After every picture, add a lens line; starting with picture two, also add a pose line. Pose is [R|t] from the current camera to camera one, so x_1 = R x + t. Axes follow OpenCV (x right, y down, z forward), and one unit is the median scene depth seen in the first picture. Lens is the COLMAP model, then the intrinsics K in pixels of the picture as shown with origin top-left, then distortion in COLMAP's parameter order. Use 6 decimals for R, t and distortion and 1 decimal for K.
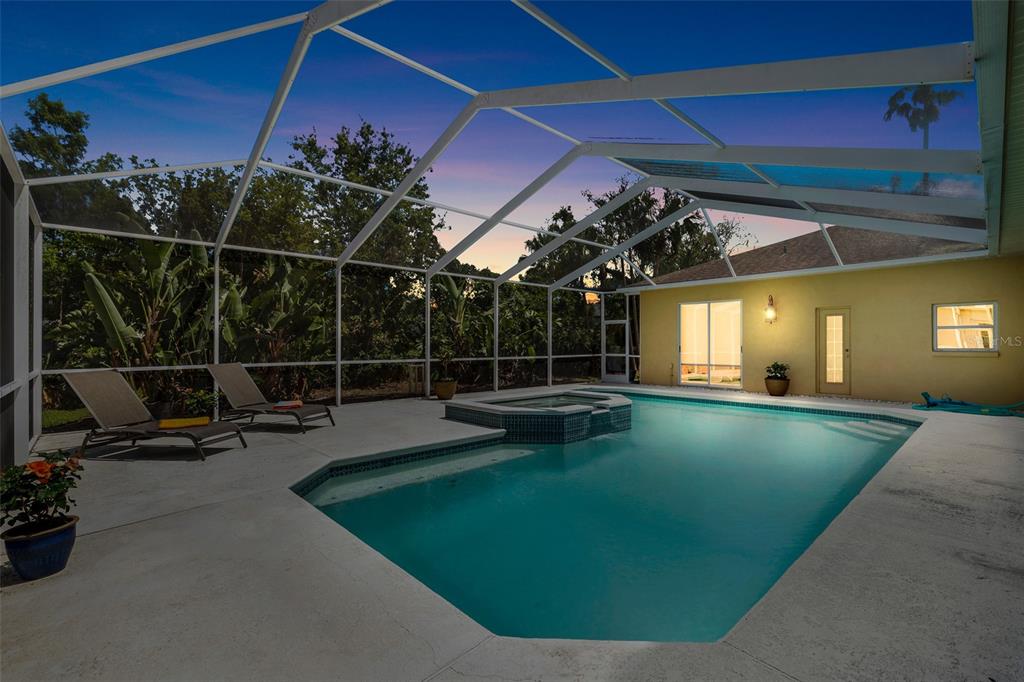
lens RADIAL K [[456.0, 0, 513.4], [0, 456.0, 345.1], [0, 0, 1]] dist [-0.001592, -0.000009]
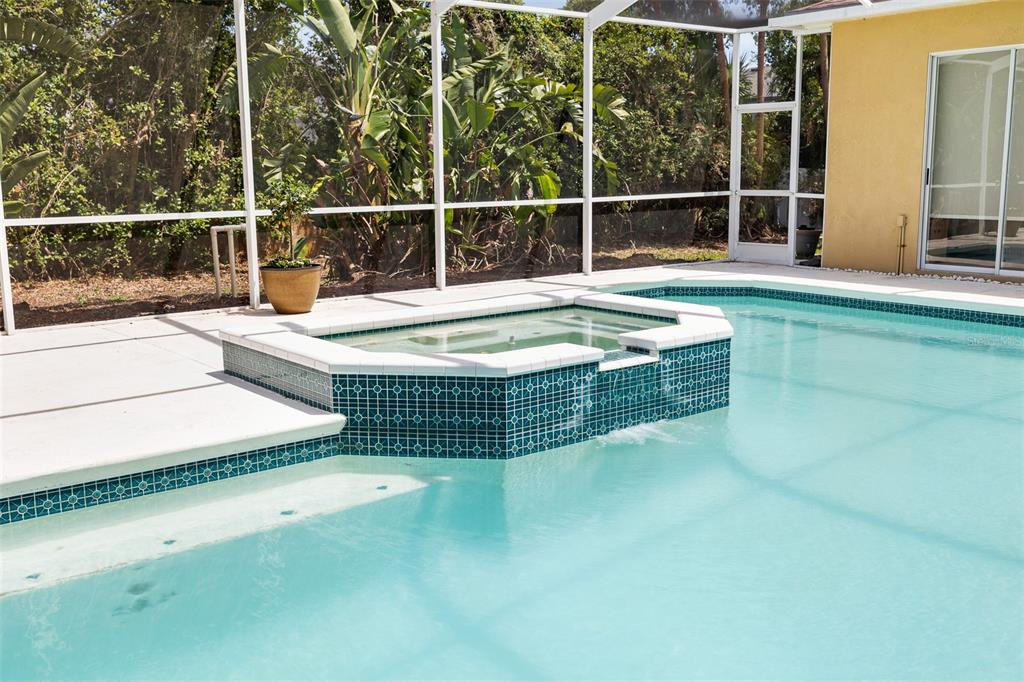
lens RADIAL K [[1003.3, 0, 512.0], [0, 1003.3, 337.7], [0, 0, 1]] dist [-0.004349, 0.000000]
pose [[0.996887, 0.001205, -0.078835, 0.090444], [0.011925, 0.986076, 0.165868, -0.001294], [0.077937, -0.166292, 0.982992, 0.131190]]
